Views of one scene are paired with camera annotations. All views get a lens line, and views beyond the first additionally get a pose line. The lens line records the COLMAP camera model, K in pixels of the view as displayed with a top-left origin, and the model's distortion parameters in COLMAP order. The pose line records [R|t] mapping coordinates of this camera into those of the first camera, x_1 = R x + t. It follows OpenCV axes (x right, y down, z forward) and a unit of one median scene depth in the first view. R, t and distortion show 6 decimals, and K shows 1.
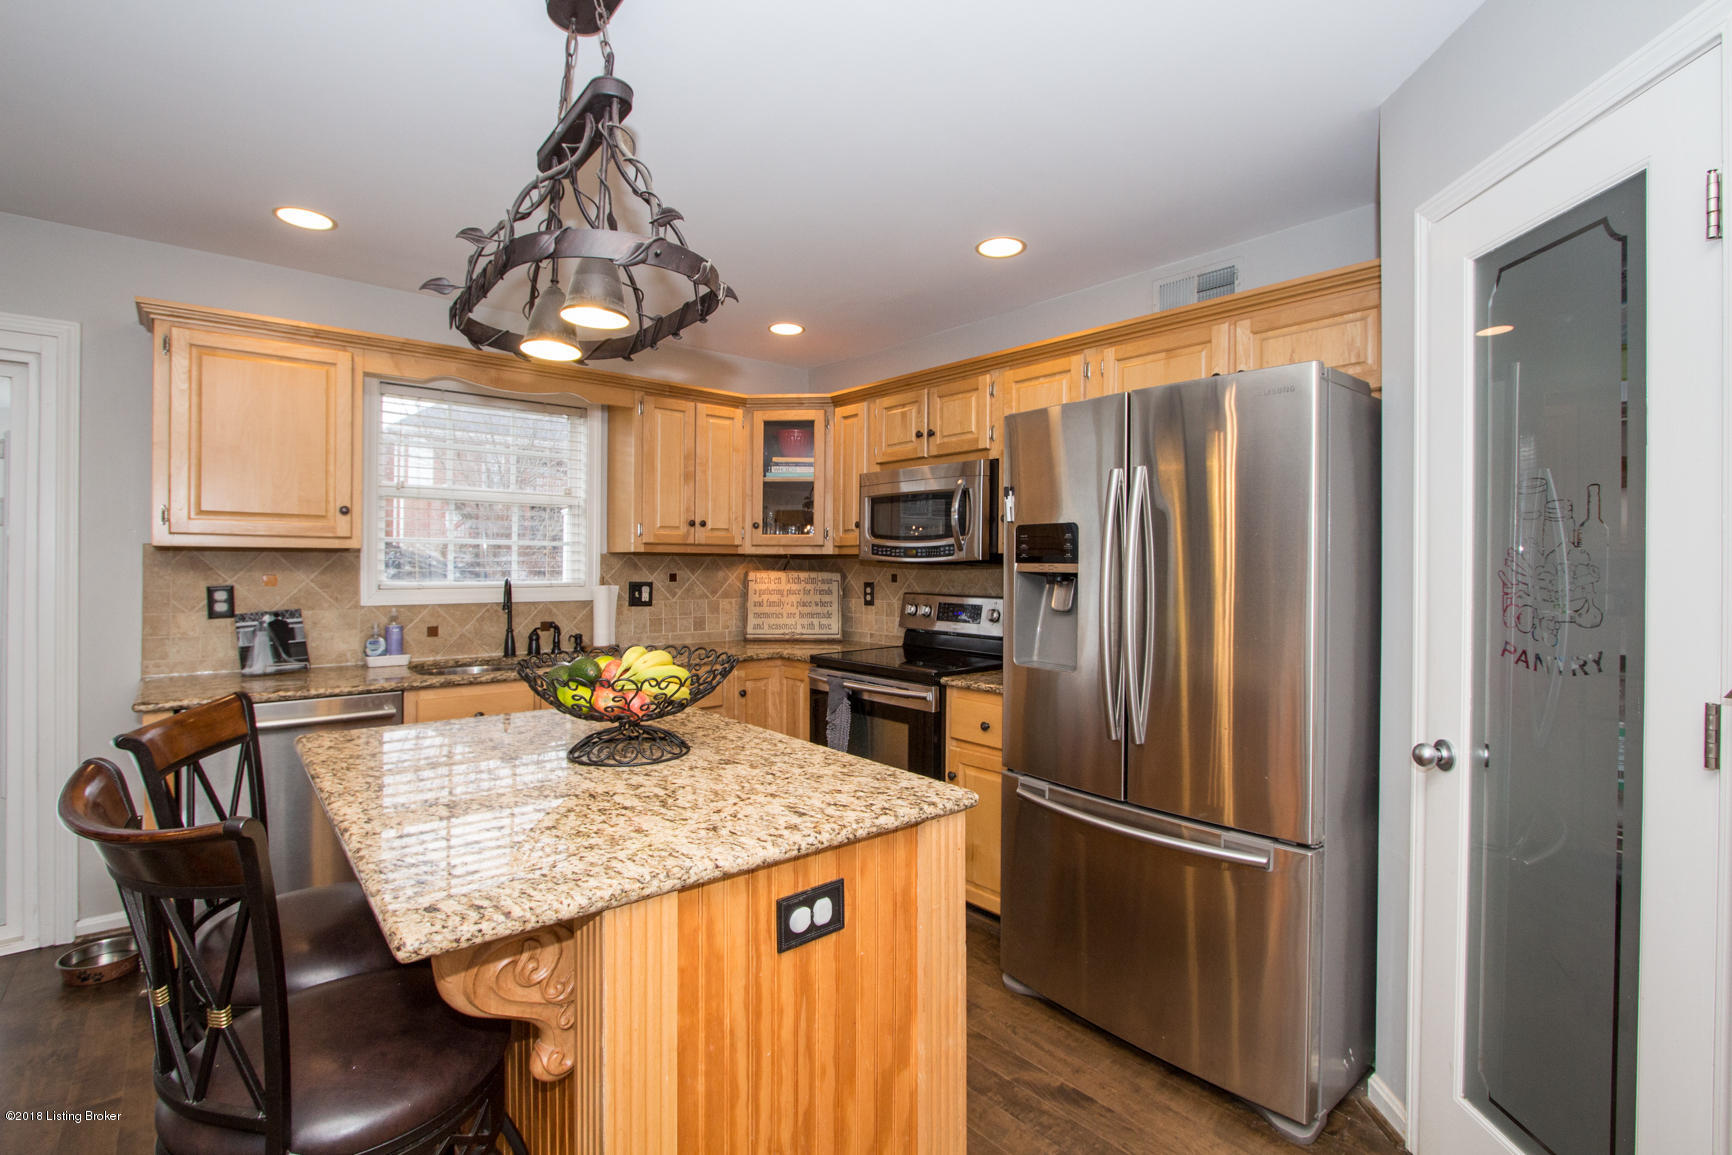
lens RADIAL K [[799.3, 0, 857.8], [0, 799.3, 573.2], [0, 0, 1]] dist [-0.024876, 0.005282]
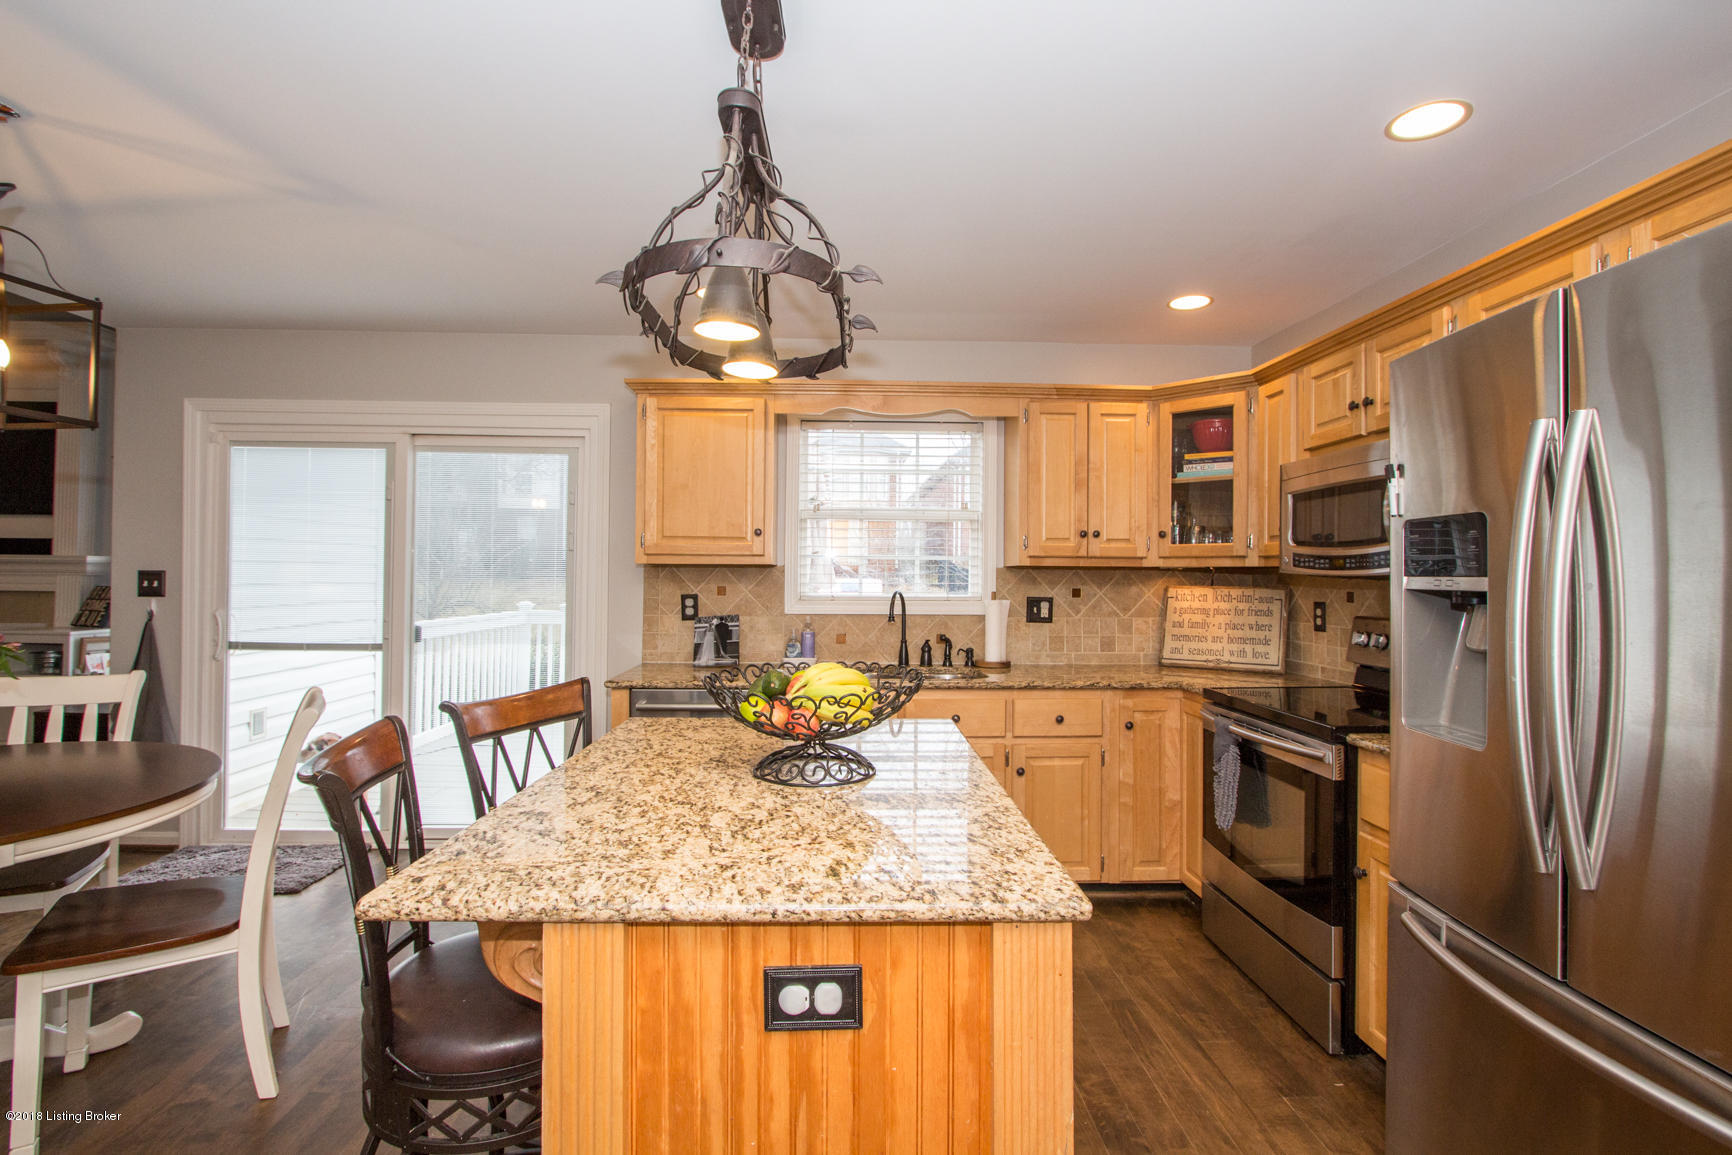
lens RADIAL K [[799.3, 0, 866.5], [0, 799.3, 571.5], [0, 0, 1]] dist [-0.024876, 0.005282]
pose [[0.782588, -0.004226, -0.622526, 0.217560], [-0.009033, 0.999795, -0.018143, -0.000437], [0.622474, 0.019821, 0.782389, 0.163654]]
